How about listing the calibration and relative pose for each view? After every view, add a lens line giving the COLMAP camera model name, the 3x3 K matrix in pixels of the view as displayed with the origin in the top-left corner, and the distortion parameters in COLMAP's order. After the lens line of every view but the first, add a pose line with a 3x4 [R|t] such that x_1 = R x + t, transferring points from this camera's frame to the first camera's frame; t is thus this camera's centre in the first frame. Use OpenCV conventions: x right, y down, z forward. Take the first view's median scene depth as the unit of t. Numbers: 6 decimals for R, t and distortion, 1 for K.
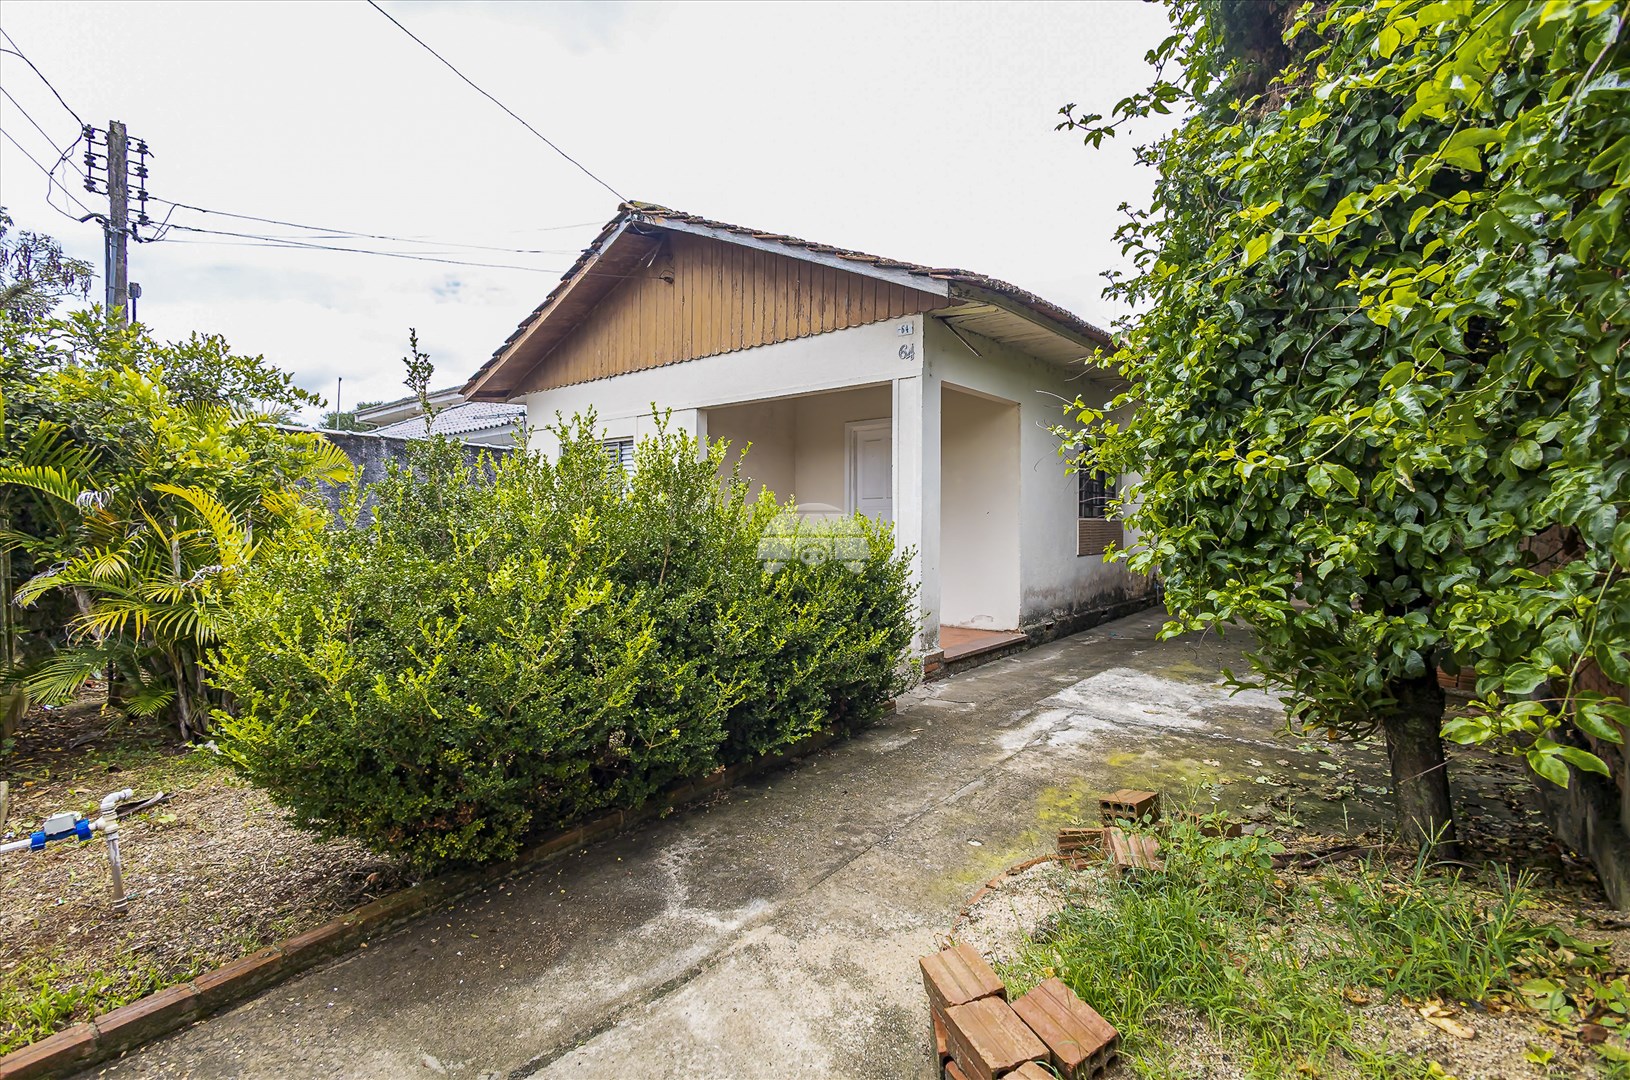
lens RADIAL K [[741.5, 0, 815.0], [0, 741.5, 540.0], [0, 0, 1]] dist [0.011595, -0.005147]
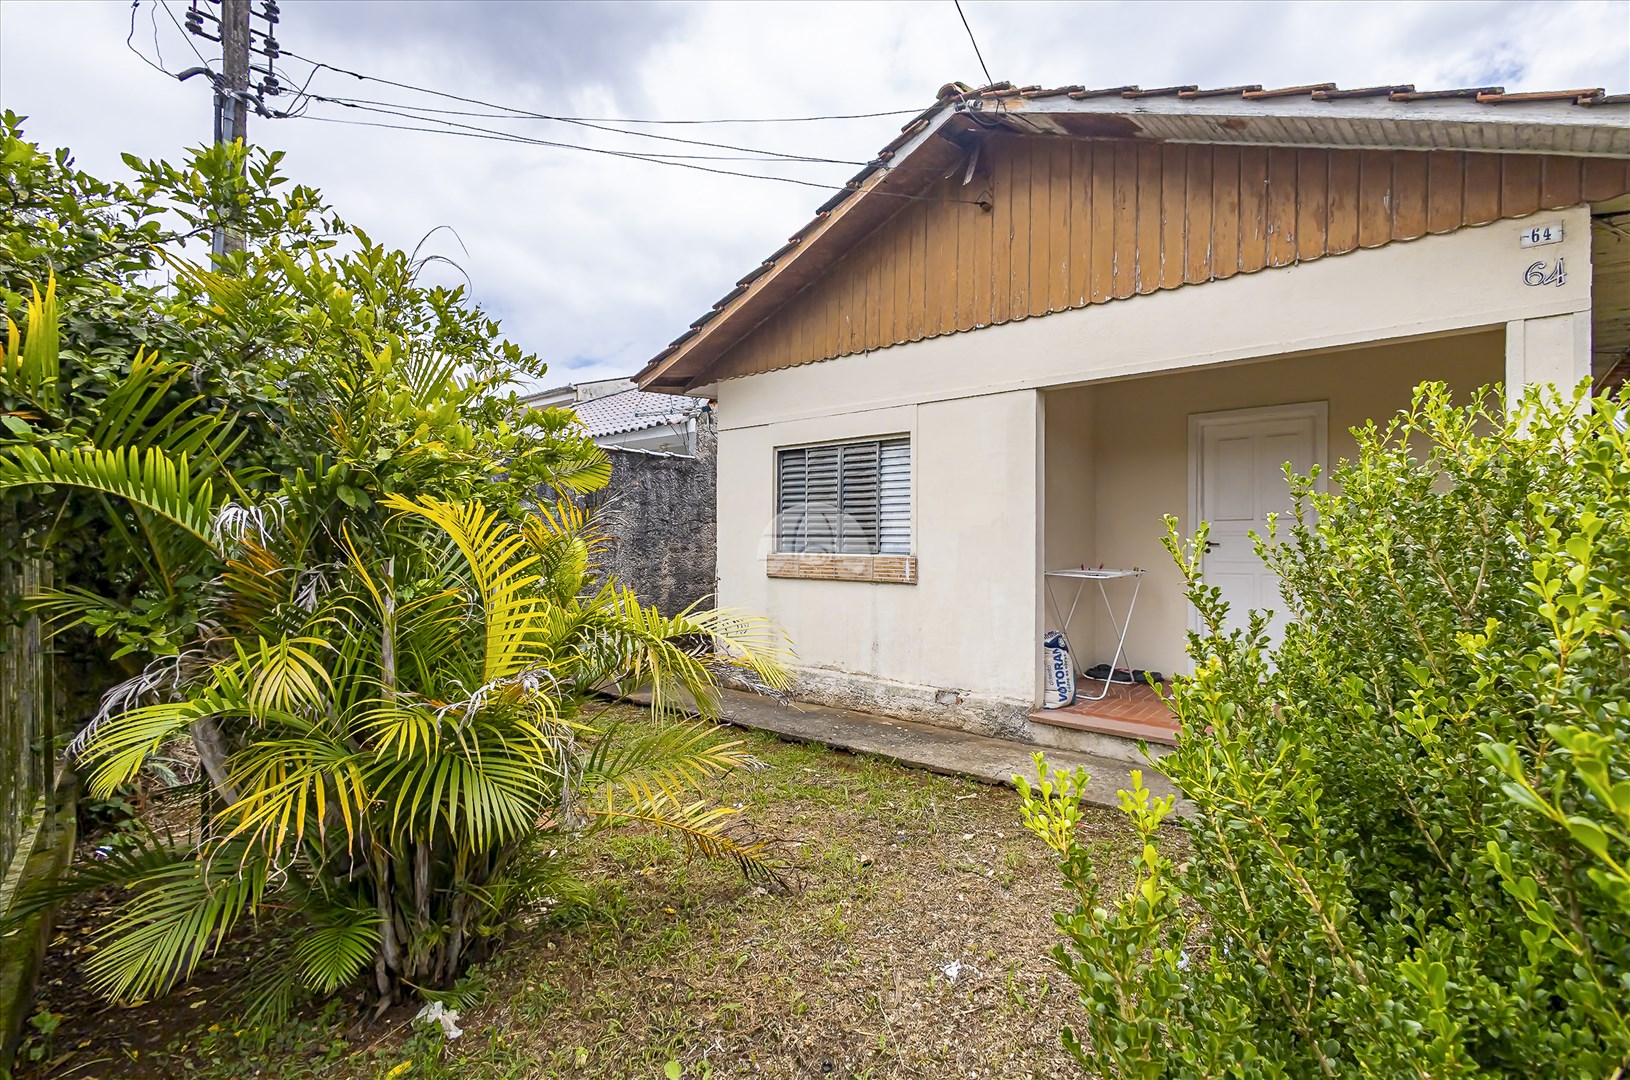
lens RADIAL K [[741.5, 0, 815.0], [0, 741.5, 540.0], [0, 0, 1]] dist [0.011595, -0.005147]
pose [[0.999748, 0.003314, -0.022209, -0.432583], [-0.003876, 0.999672, -0.025316, -0.024371], [0.022118, 0.025396, 0.999433, 0.393070]]
